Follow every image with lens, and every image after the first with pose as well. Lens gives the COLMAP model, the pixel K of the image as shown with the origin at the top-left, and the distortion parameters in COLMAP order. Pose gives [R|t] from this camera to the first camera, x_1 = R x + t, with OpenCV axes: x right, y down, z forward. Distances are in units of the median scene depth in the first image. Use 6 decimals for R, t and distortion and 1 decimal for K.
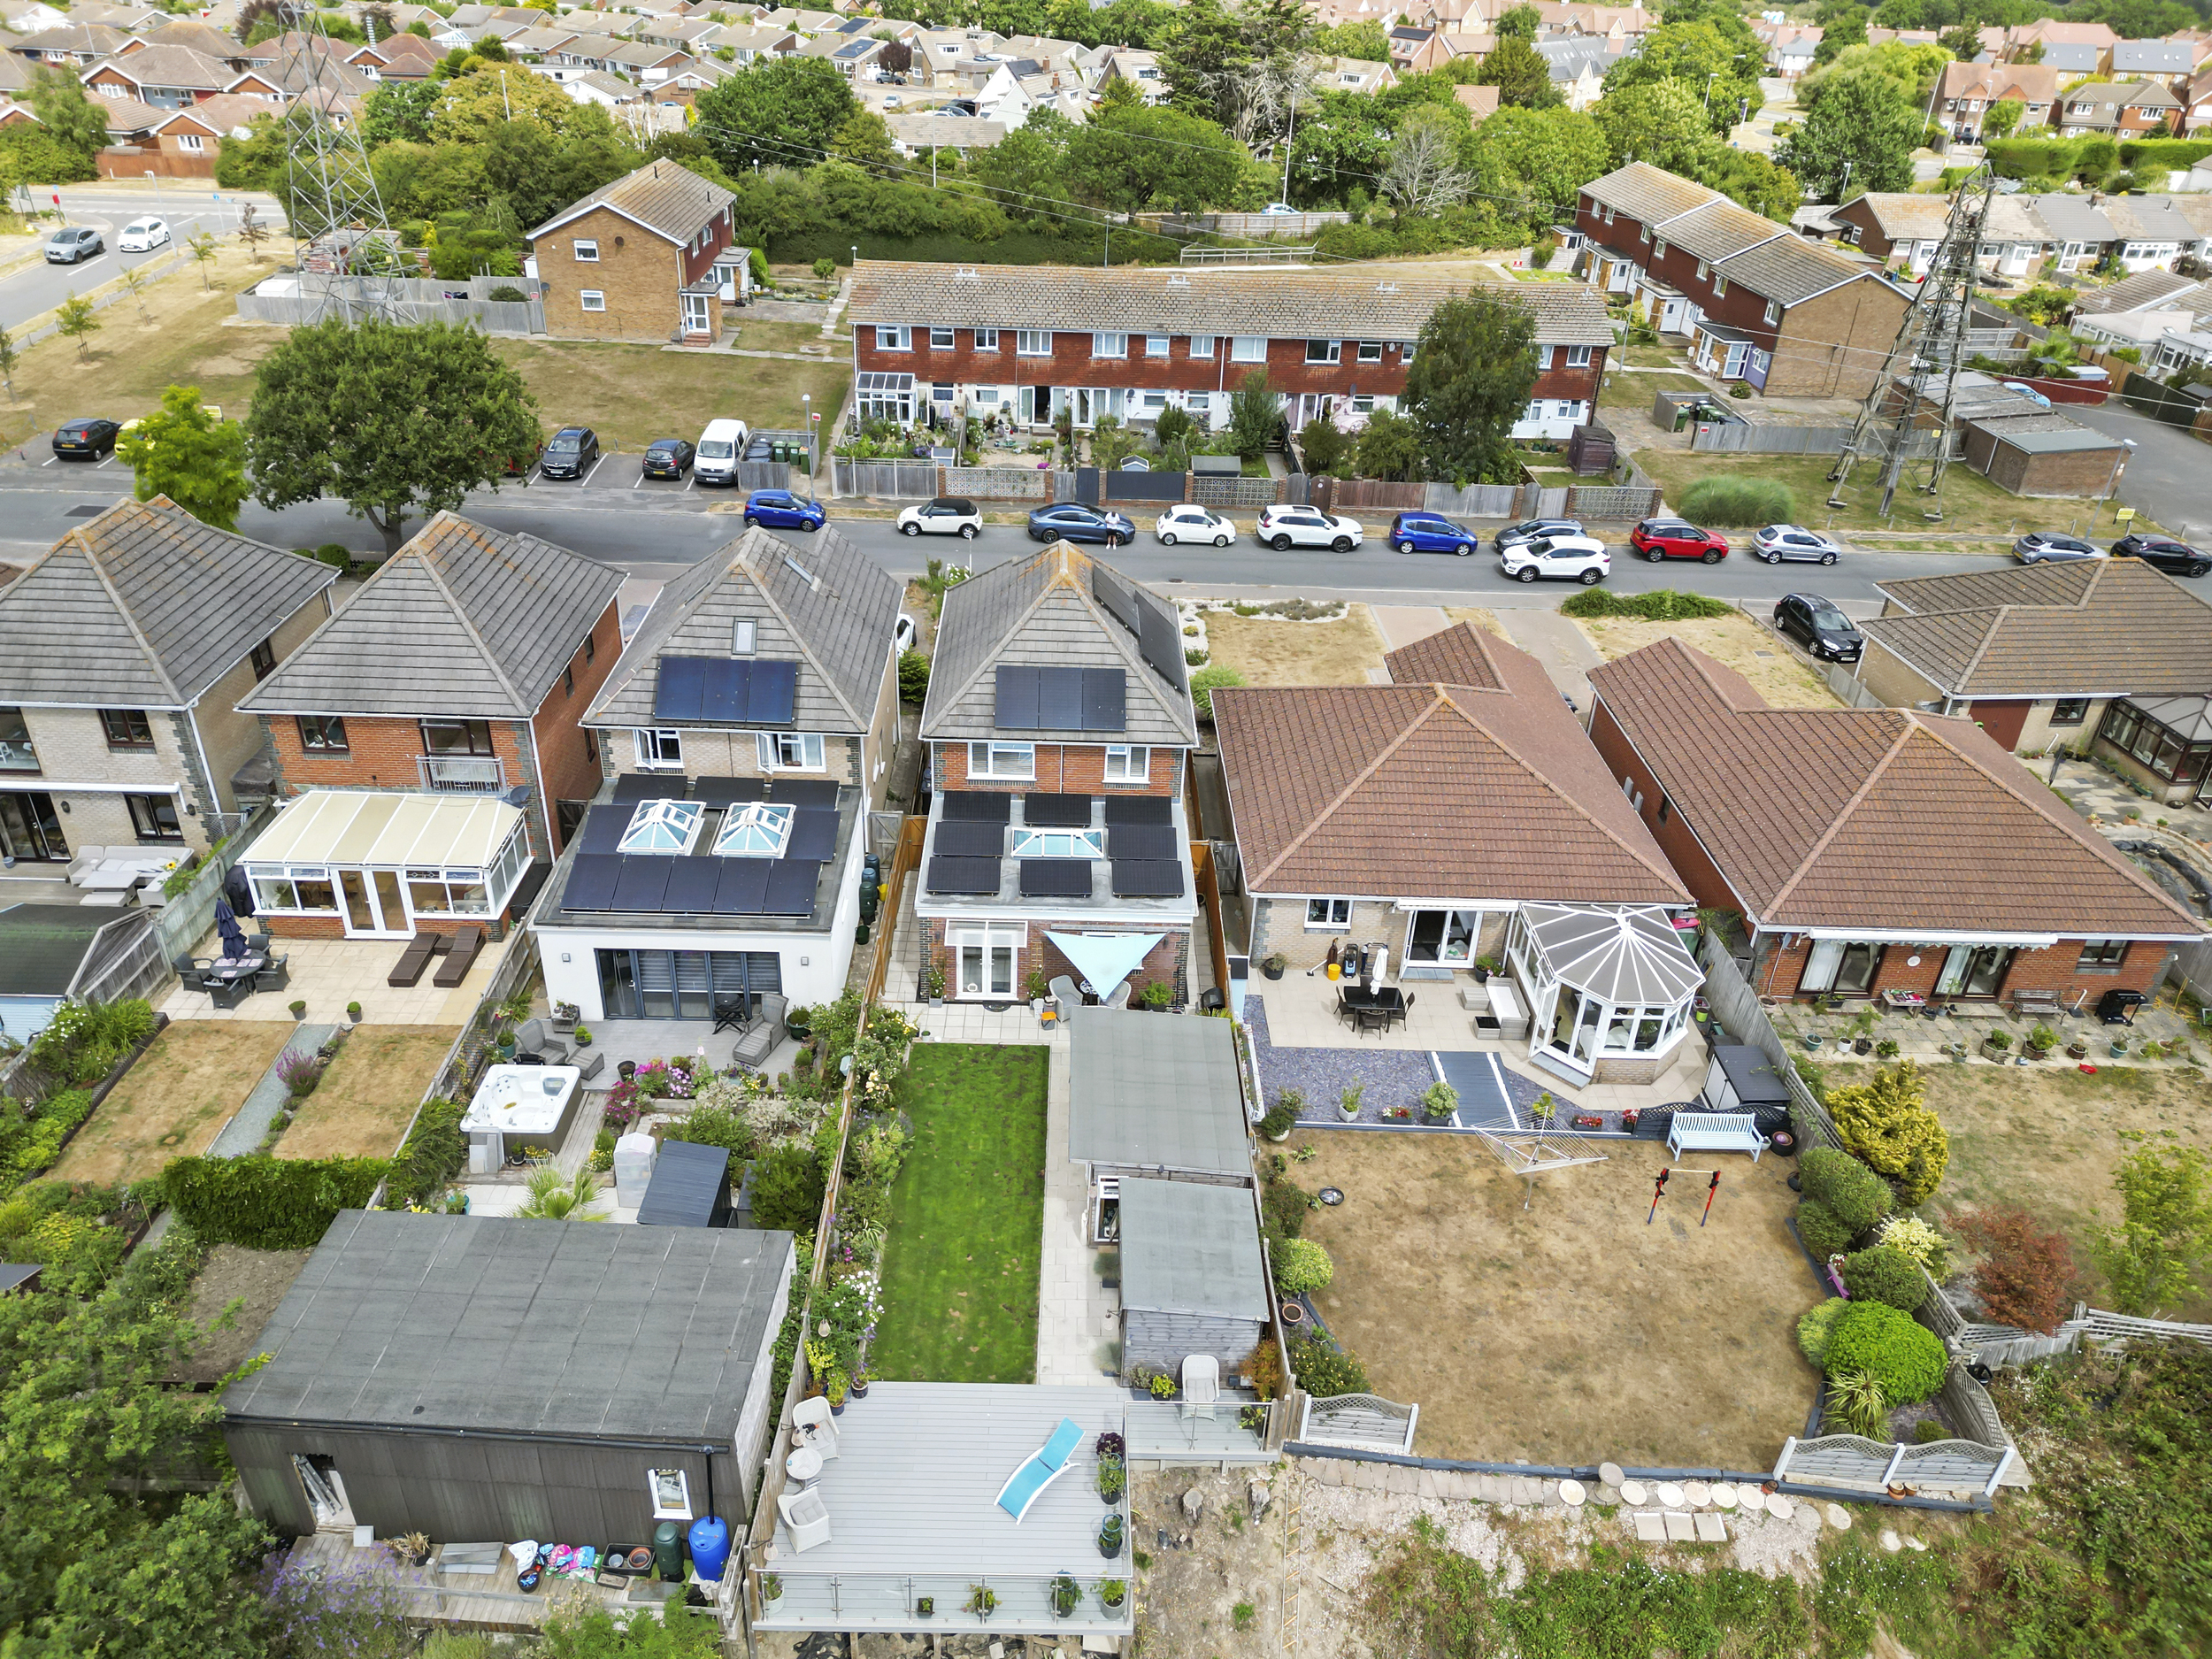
lens RADIAL K [[1541.1, 0, 1106.0], [0, 1541.1, 829.5], [0, 0, 1]] dist [0.078219, -0.075970]
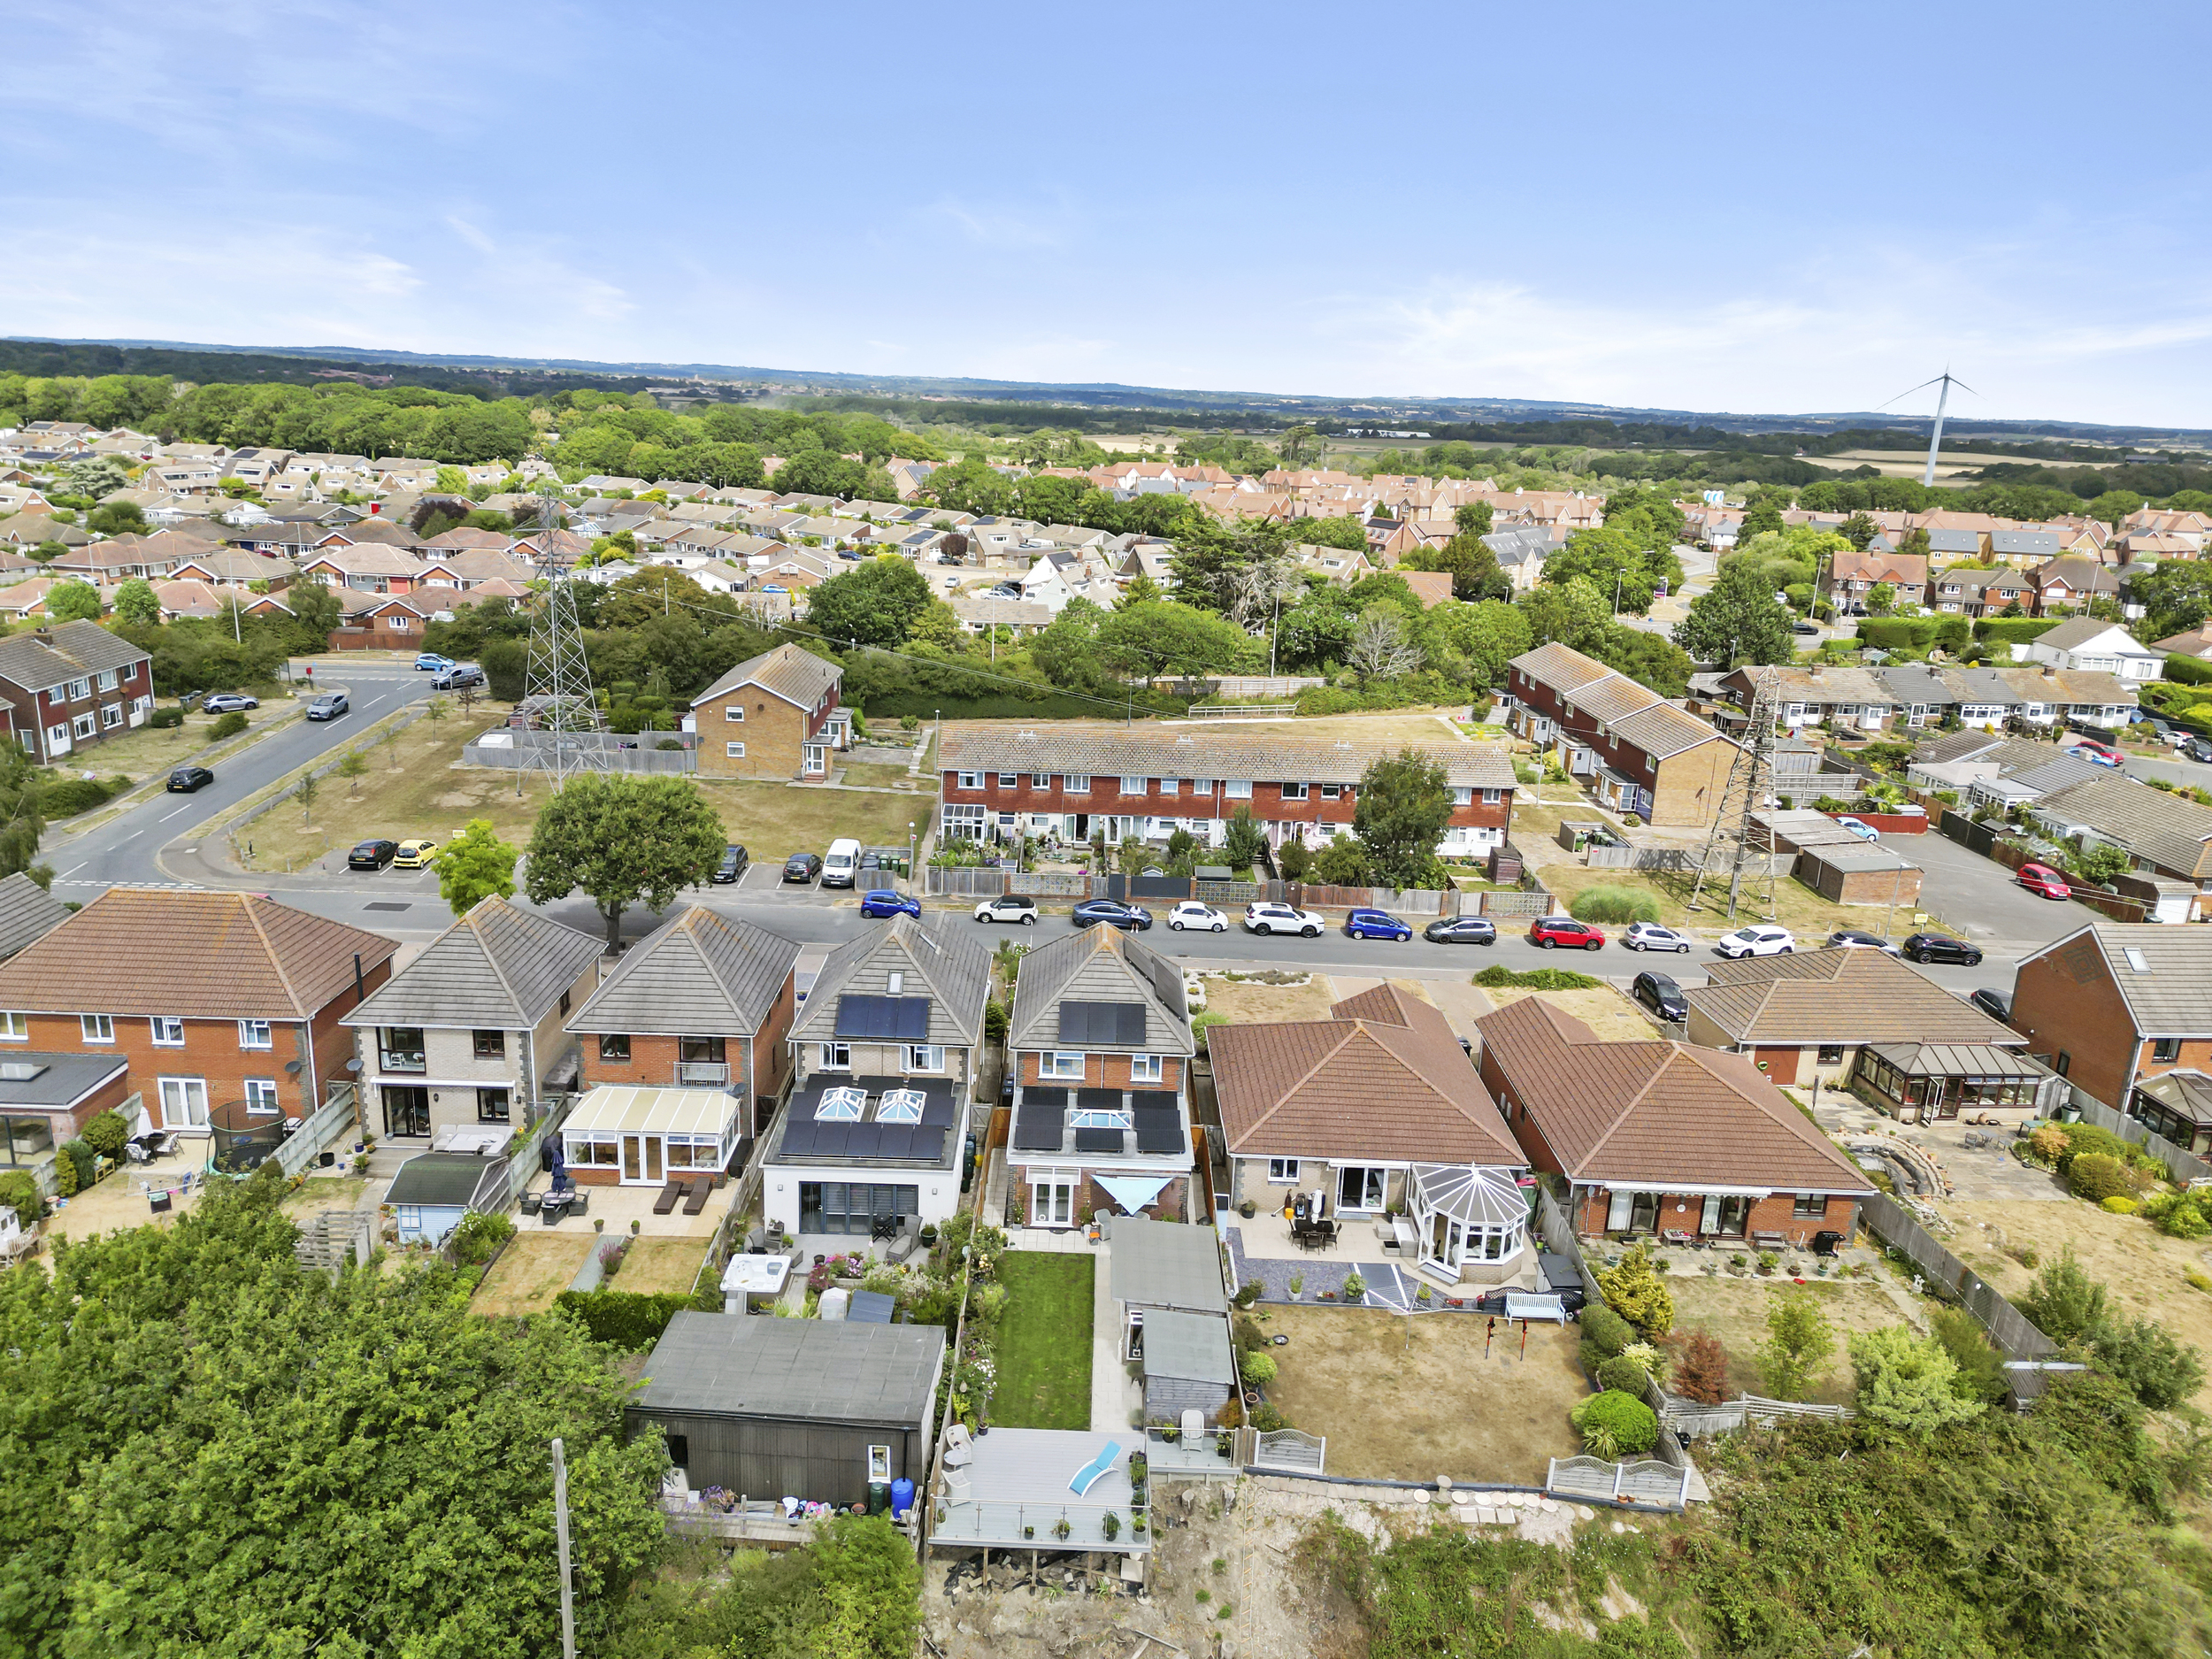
lens RADIAL K [[1541.1, 0, 1106.0], [0, 1541.1, 829.5], [0, 0, 1]] dist [0.078219, -0.075970]
pose [[0.999913, 0.005035, -0.012160, -0.009097], [-0.007967, 0.966967, -0.254777, 0.114915], [0.010475, 0.254852, 0.966923, -0.503480]]
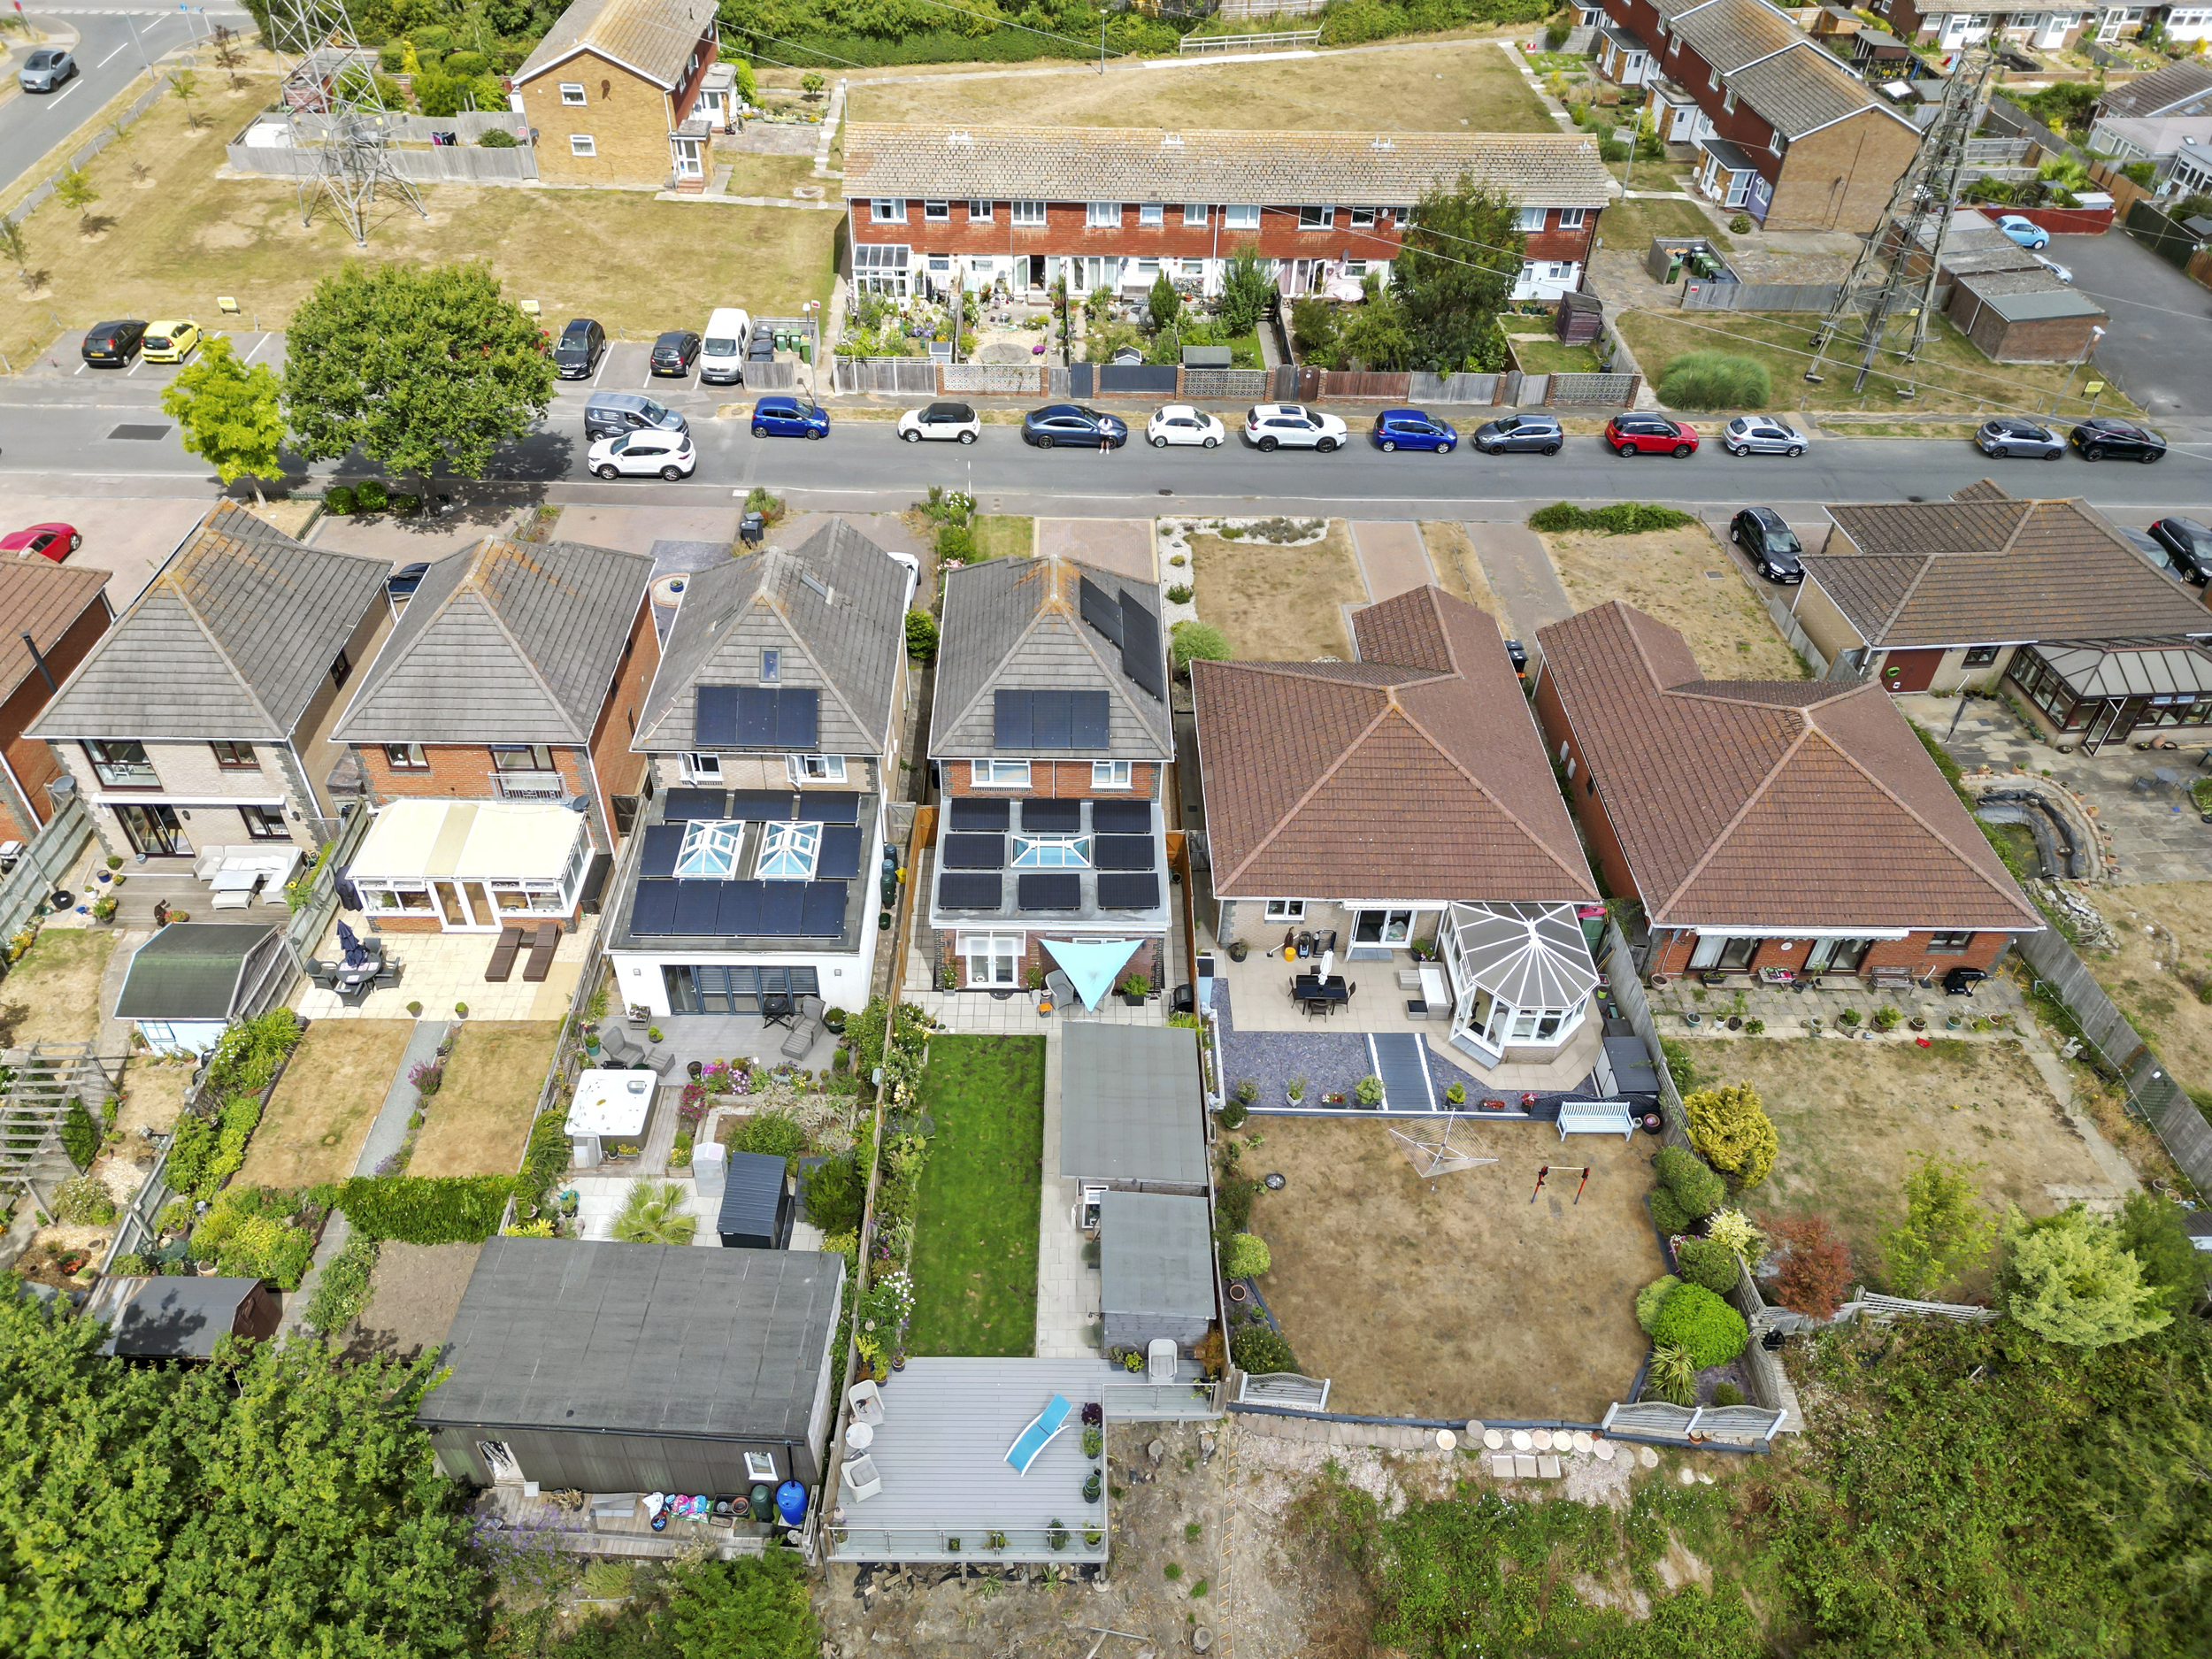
lens RADIAL K [[1541.1, 0, 1106.0], [0, 1541.1, 829.5], [0, 0, 1]] dist [0.078219, -0.075970]
pose [[0.999947, -0.006602, -0.007918, 0.018438], [0.007989, 0.981664, 0.190453, -0.221085], [0.006516, -0.190506, 0.981664, -0.124551]]
